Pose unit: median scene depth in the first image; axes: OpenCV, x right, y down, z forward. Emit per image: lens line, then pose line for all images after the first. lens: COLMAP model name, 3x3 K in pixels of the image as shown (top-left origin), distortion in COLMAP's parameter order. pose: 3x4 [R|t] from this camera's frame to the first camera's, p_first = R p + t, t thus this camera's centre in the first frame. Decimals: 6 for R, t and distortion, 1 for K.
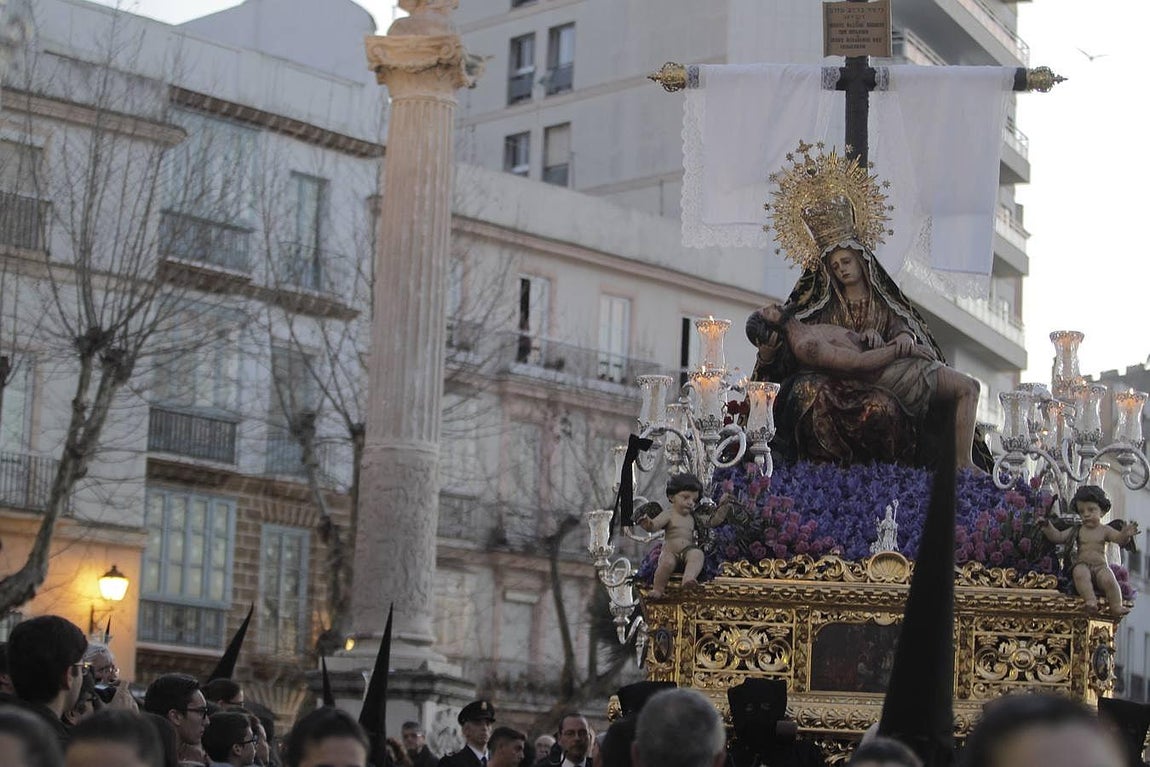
lens RADIAL K [[3103.0, 0, 586.2], [0, 3103.0, 380.9], [0, 0, 1]] dist [-0.289350, 0.000000]
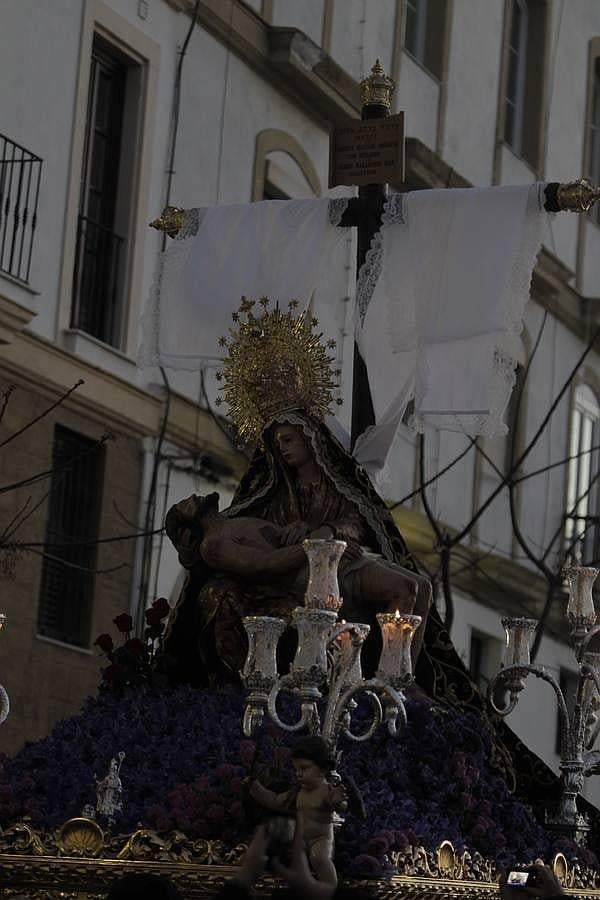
lens RADIAL K [[3199.6, 0, 299.1], [0, 3199.6, 444.8], [0, 0, 1]] dist [0.051276, 0.000000]
pose [[0.943794, -0.042562, -0.327784, 0.381837], [0.041579, 0.999085, -0.010010, -0.029088], [0.327910, -0.004182, 0.944700, 0.187464]]
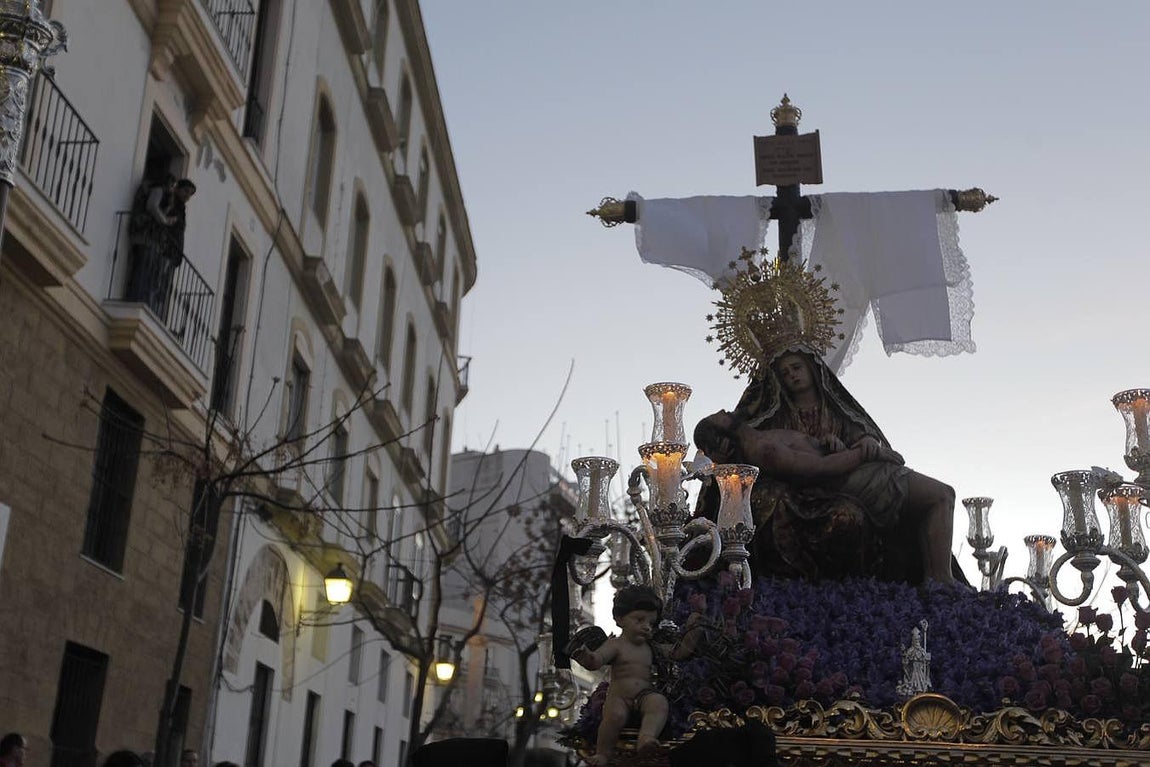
lens RADIAL K [[1403.6, 0, 566.7], [0, 1403.6, 390.6], [0, 0, 1]] dist [0.029081, 0.000000]
pose [[0.999893, -0.014525, -0.001517, 0.014467], [0.014216, 0.991867, -0.126483, 0.022764], [0.003342, 0.126448, 0.991968, 0.589812]]
